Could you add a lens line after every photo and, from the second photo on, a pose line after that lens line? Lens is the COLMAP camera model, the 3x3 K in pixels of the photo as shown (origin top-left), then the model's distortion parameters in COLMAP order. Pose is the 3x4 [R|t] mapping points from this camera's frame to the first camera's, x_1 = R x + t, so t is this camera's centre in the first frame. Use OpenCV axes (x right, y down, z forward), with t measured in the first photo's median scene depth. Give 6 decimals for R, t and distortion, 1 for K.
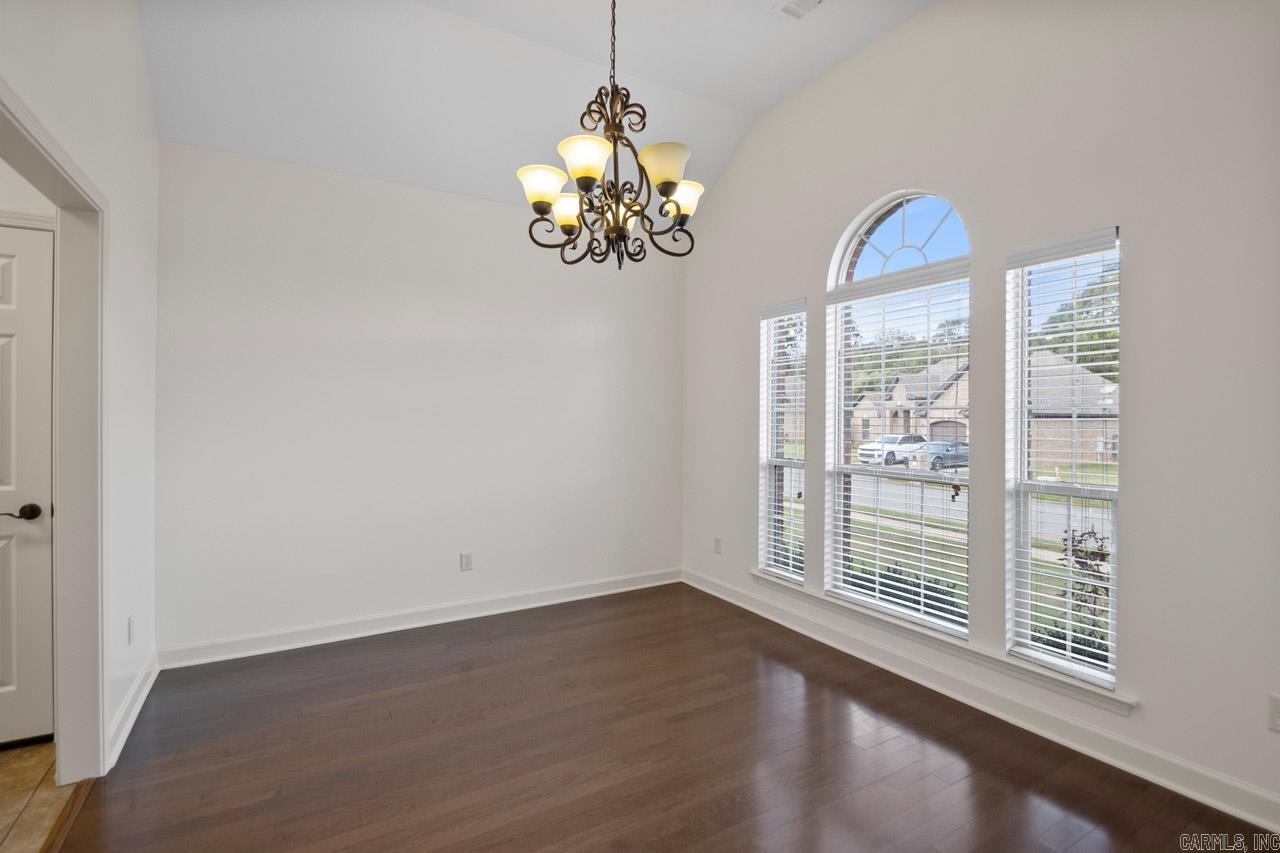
lens RADIAL K [[594.1, 0, 638.2], [0, 594.1, 427.2], [0, 0, 1]] dist [0.002617, -0.007927]
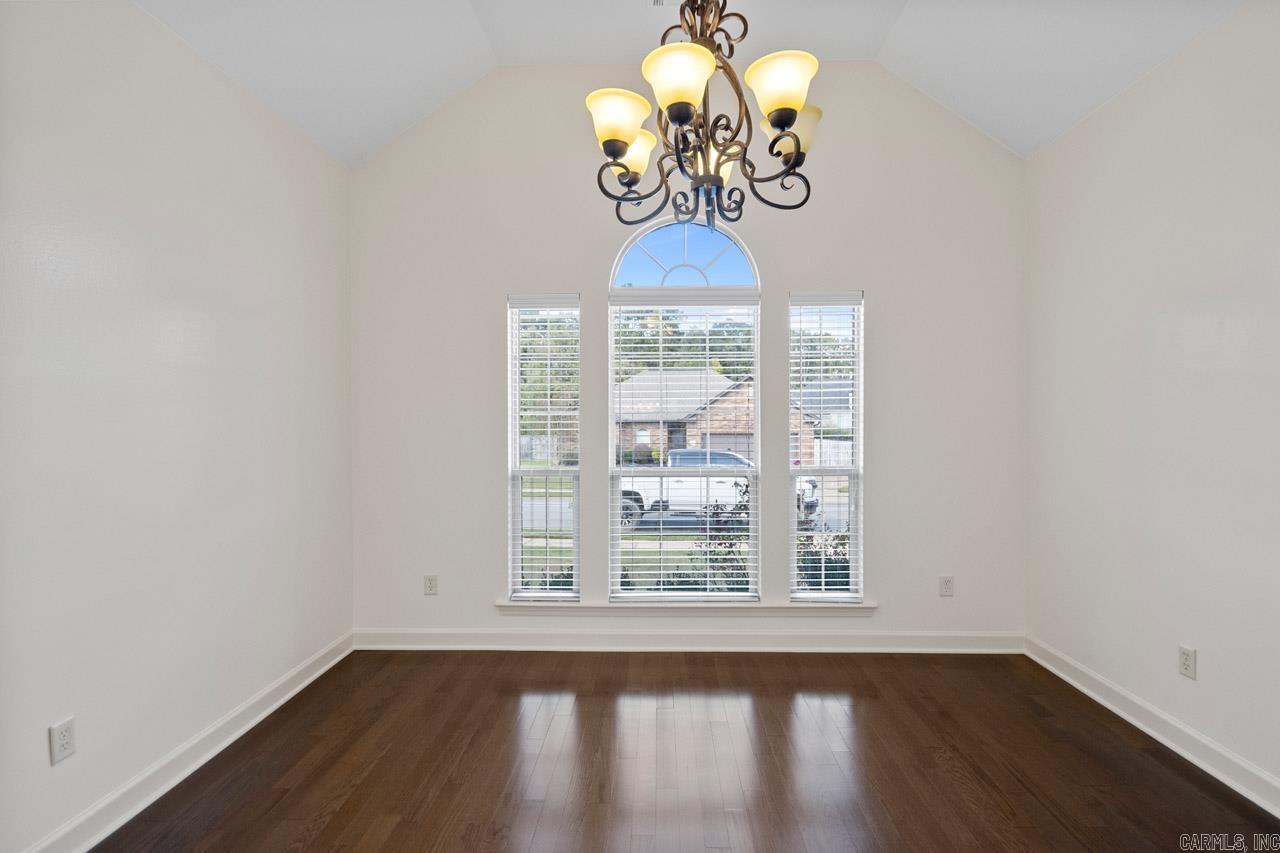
lens RADIAL K [[594.1, 0, 638.2], [0, 594.1, 427.2], [0, 0, 1]] dist [0.002617, -0.007927]
pose [[0.561801, -0.014825, 0.827139, -0.453209], [0.008229, 0.999890, 0.012332, -0.019003], [-0.827231, -0.000122, 0.561861, 0.416593]]
